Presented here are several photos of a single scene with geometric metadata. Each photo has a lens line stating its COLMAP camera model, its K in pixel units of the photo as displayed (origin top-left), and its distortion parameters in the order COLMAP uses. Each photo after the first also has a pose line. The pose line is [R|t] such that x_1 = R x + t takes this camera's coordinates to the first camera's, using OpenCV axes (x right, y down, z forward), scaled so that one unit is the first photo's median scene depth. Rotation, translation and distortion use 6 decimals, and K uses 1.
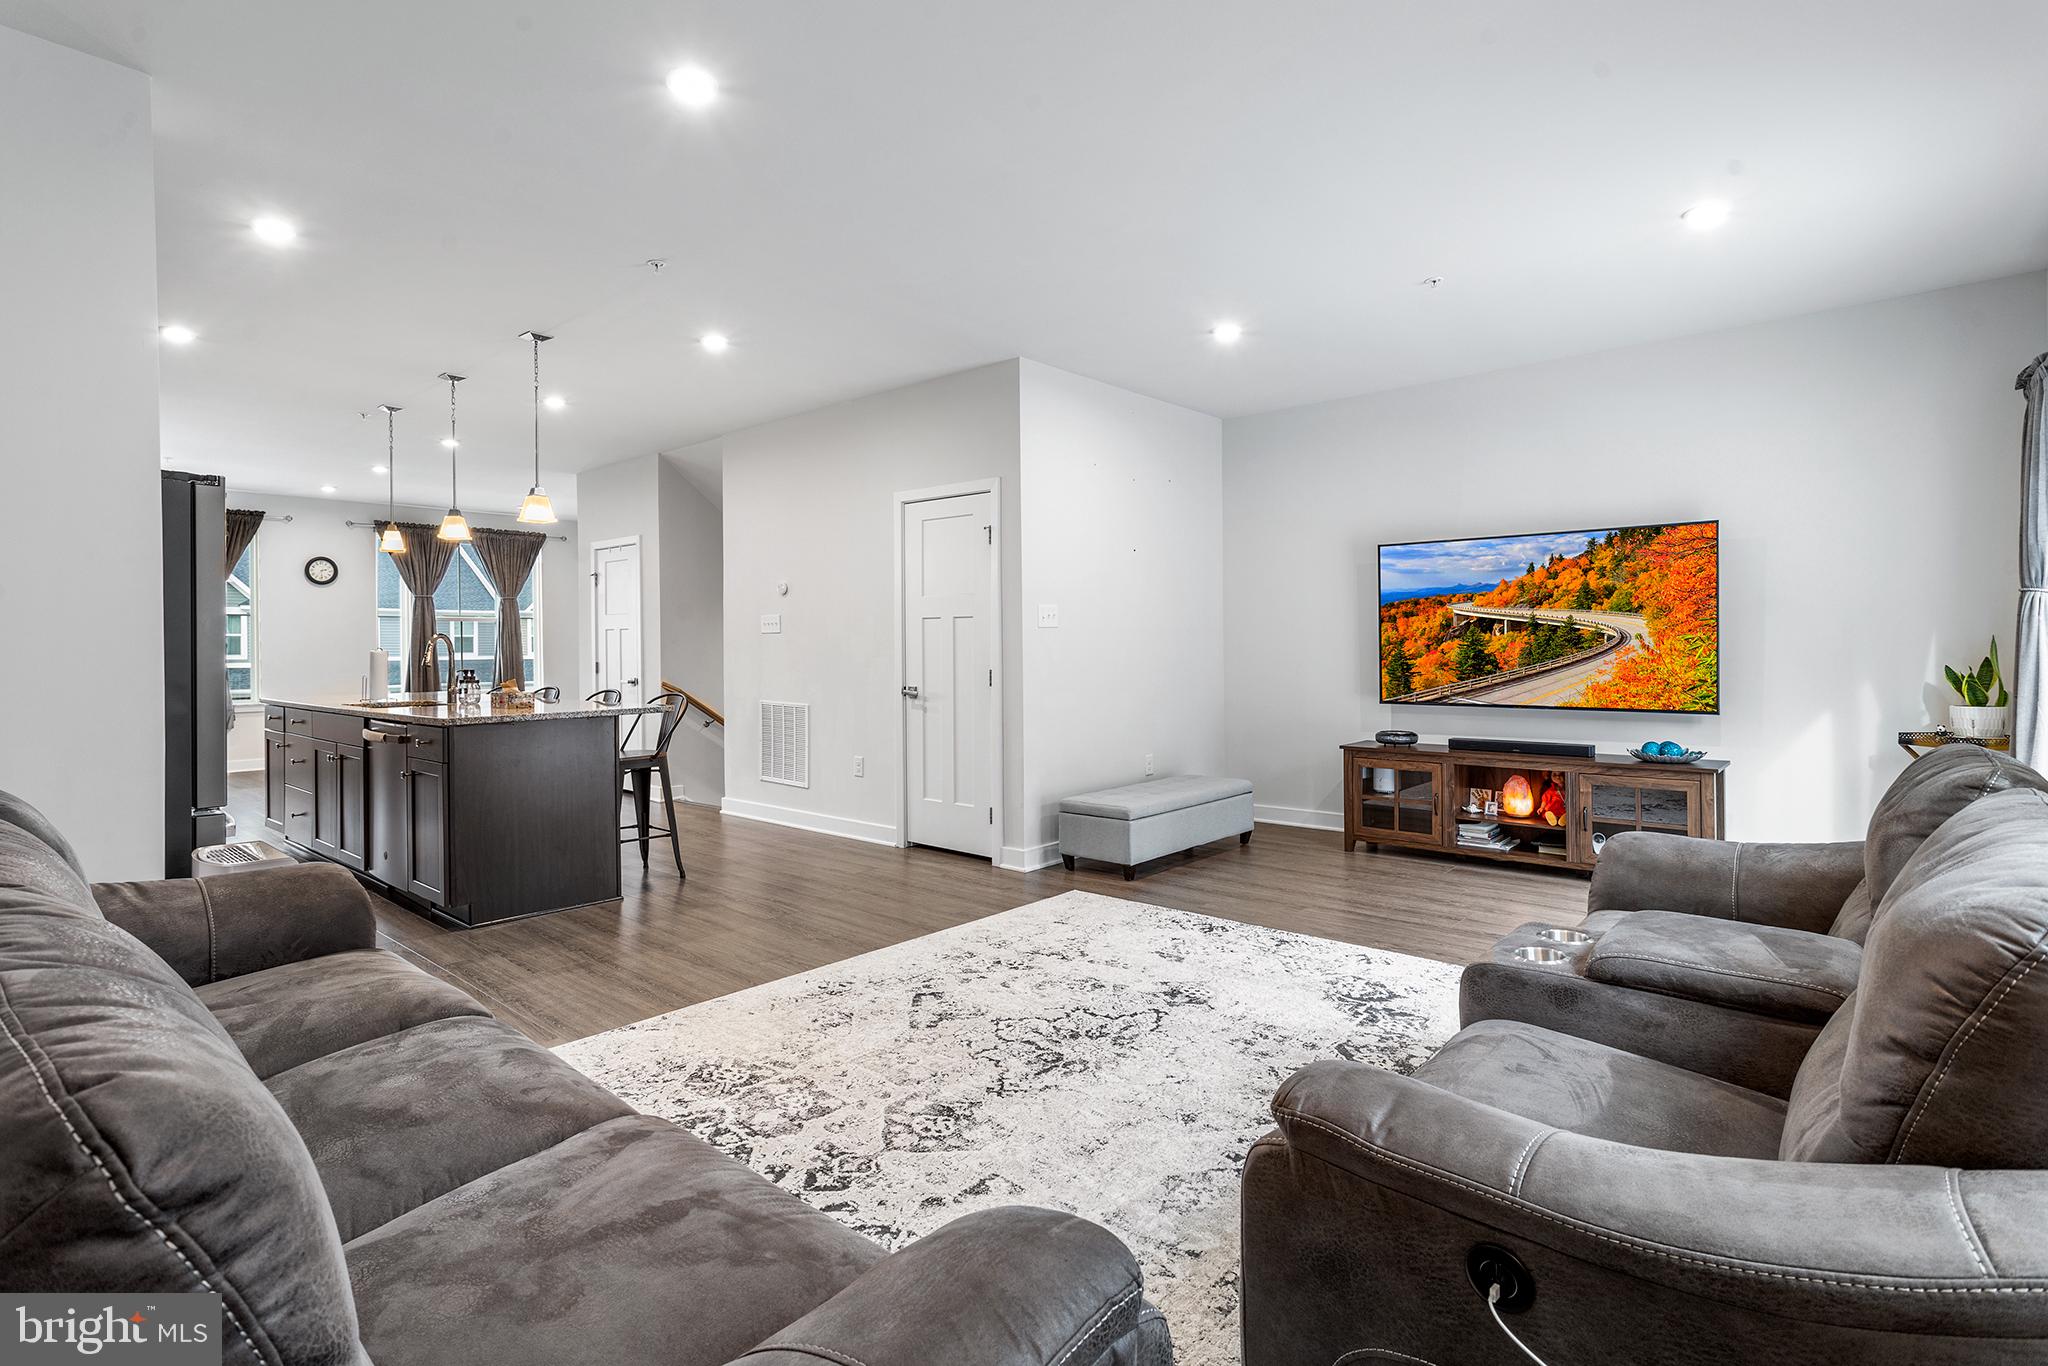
lens RADIAL K [[965.9, 0, 1021.7], [0, 965.9, 640.5], [0, 0, 1]] dist [0.000650, -0.000085]
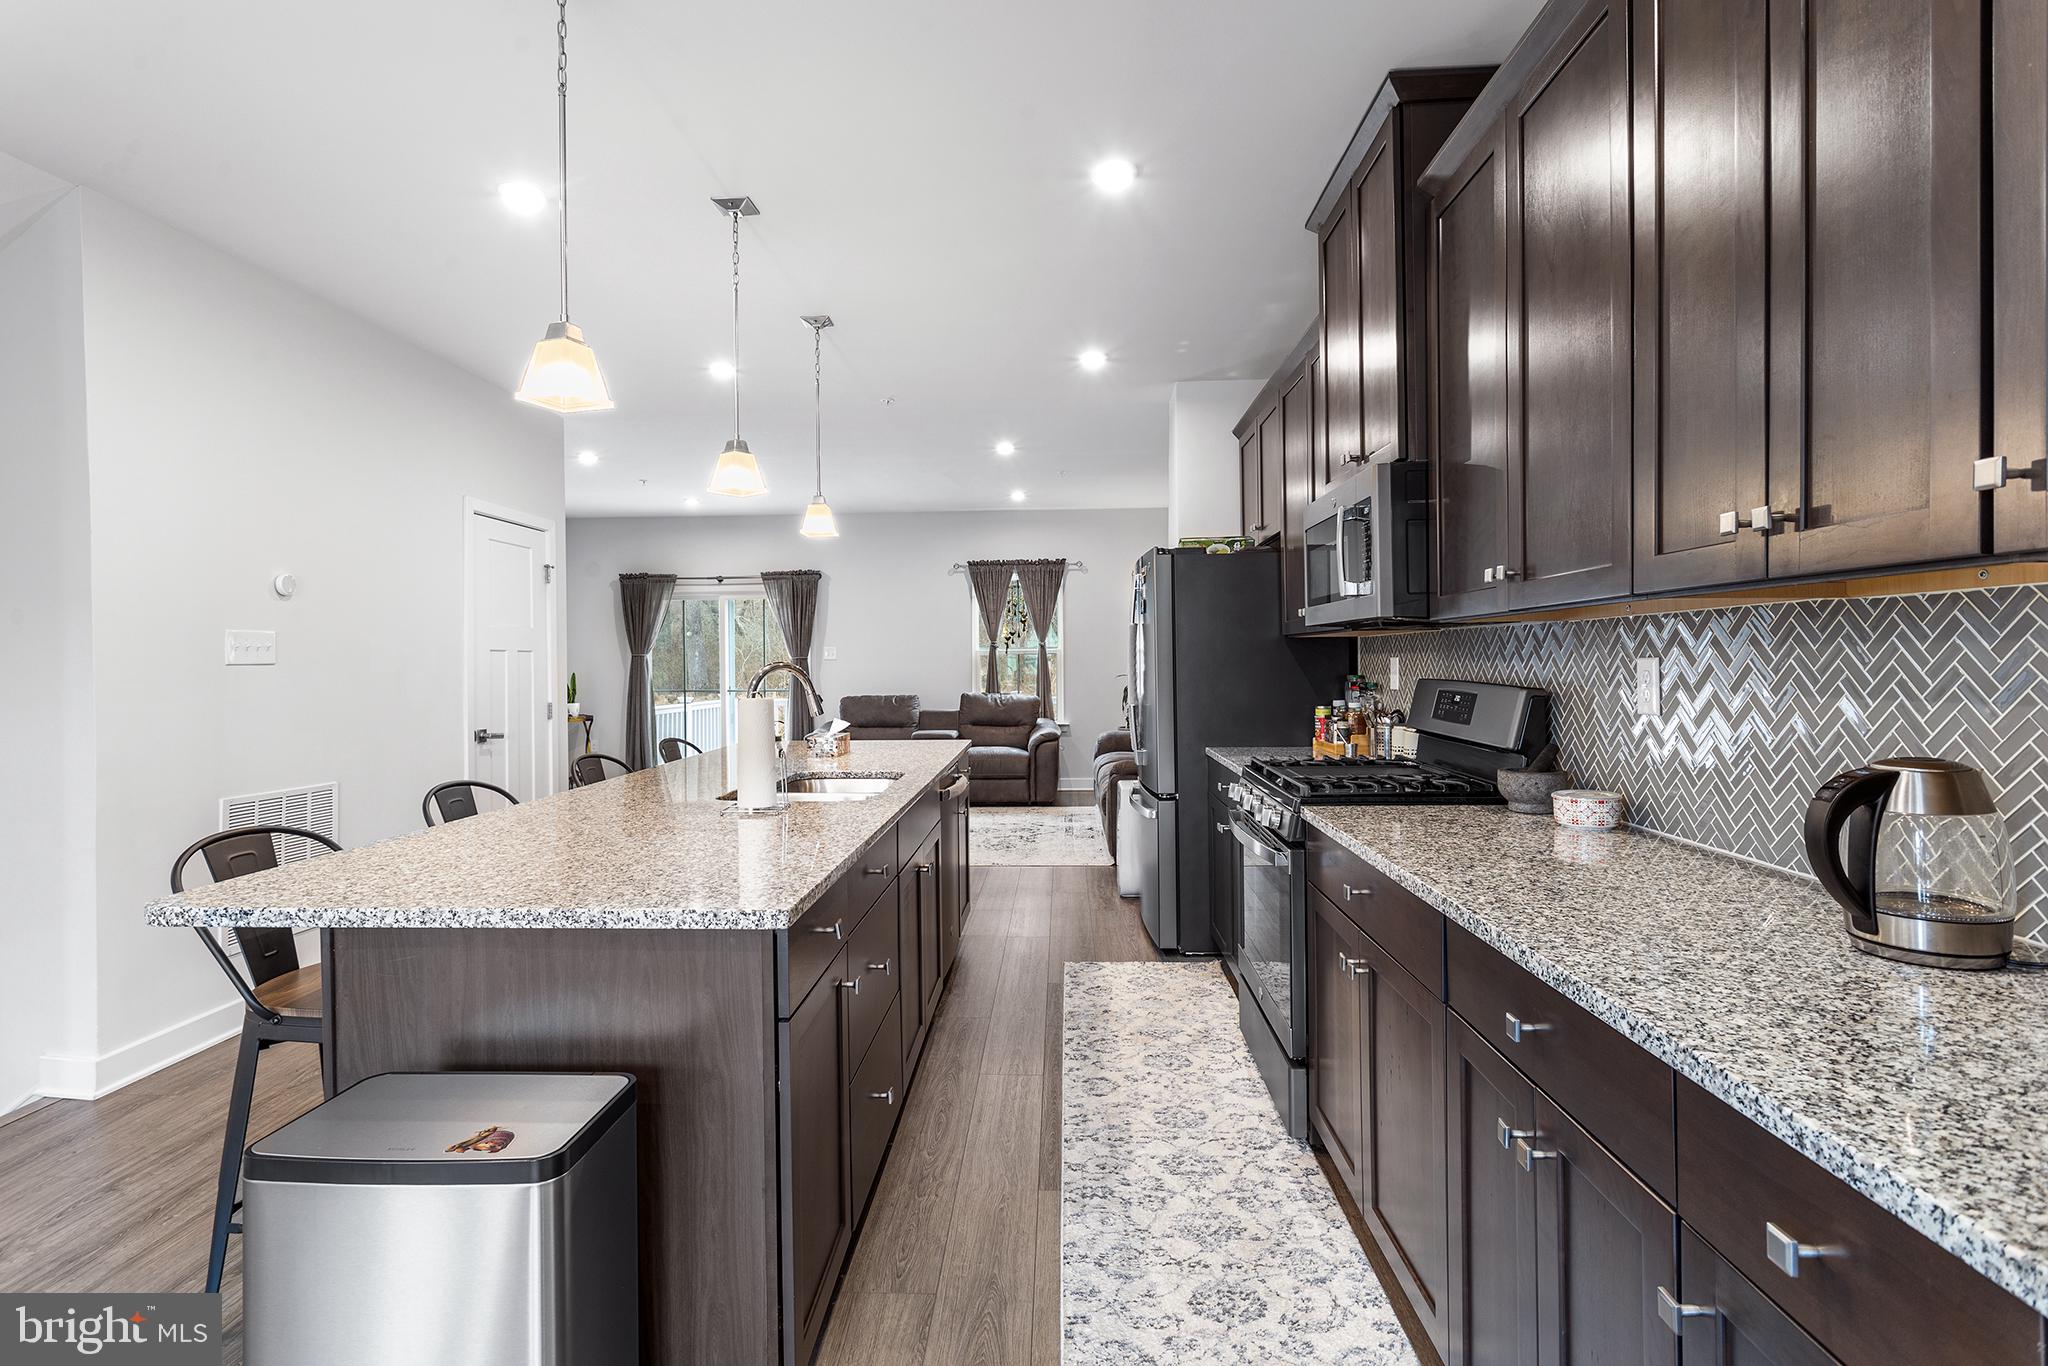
lens RADIAL K [[979.7, 0, 1008.9], [0, 979.7, 658.9], [0, 0, 1]] dist [-0.000156, -0.000116]
pose [[-0.605363, 0.011624, 0.795864, -1.155751], [0.007775, 0.999932, -0.008691, -0.001686], [-0.795911, 0.000926, -0.605412, 1.249347]]
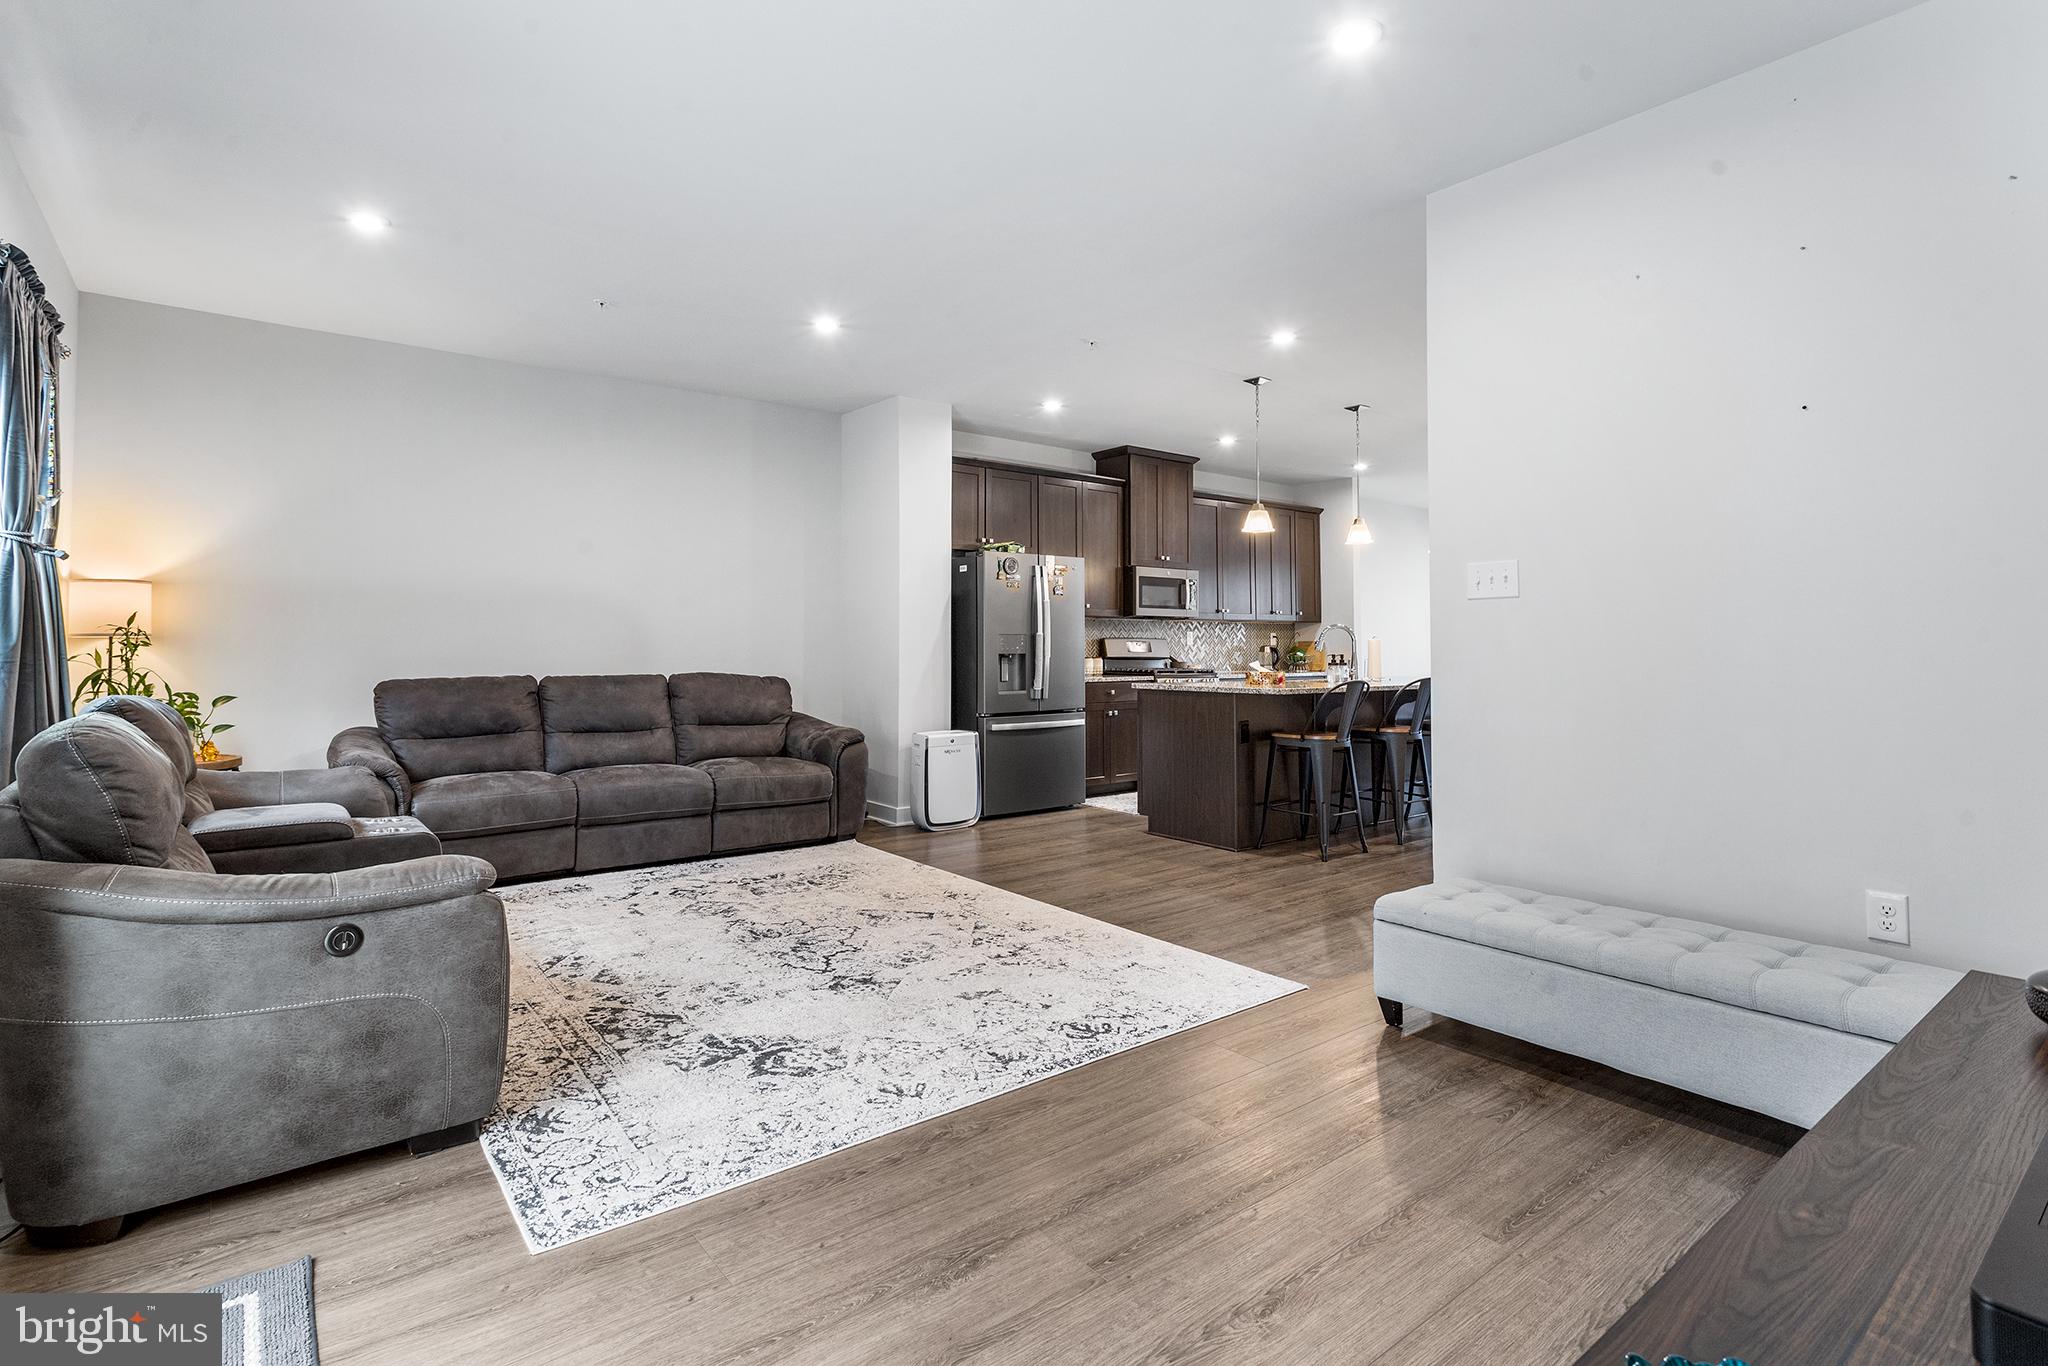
lens RADIAL K [[1017.9, 0, 996.3], [0, 1017.9, 637.2], [0, 0, 1]] dist [-0.003331, -0.000528]
pose [[-0.199780, -0.008753, -0.979802, 0.712328], [0.007401, 0.999918, -0.010441, 0.020873], [0.979813, -0.009338, -0.199698, 0.841035]]
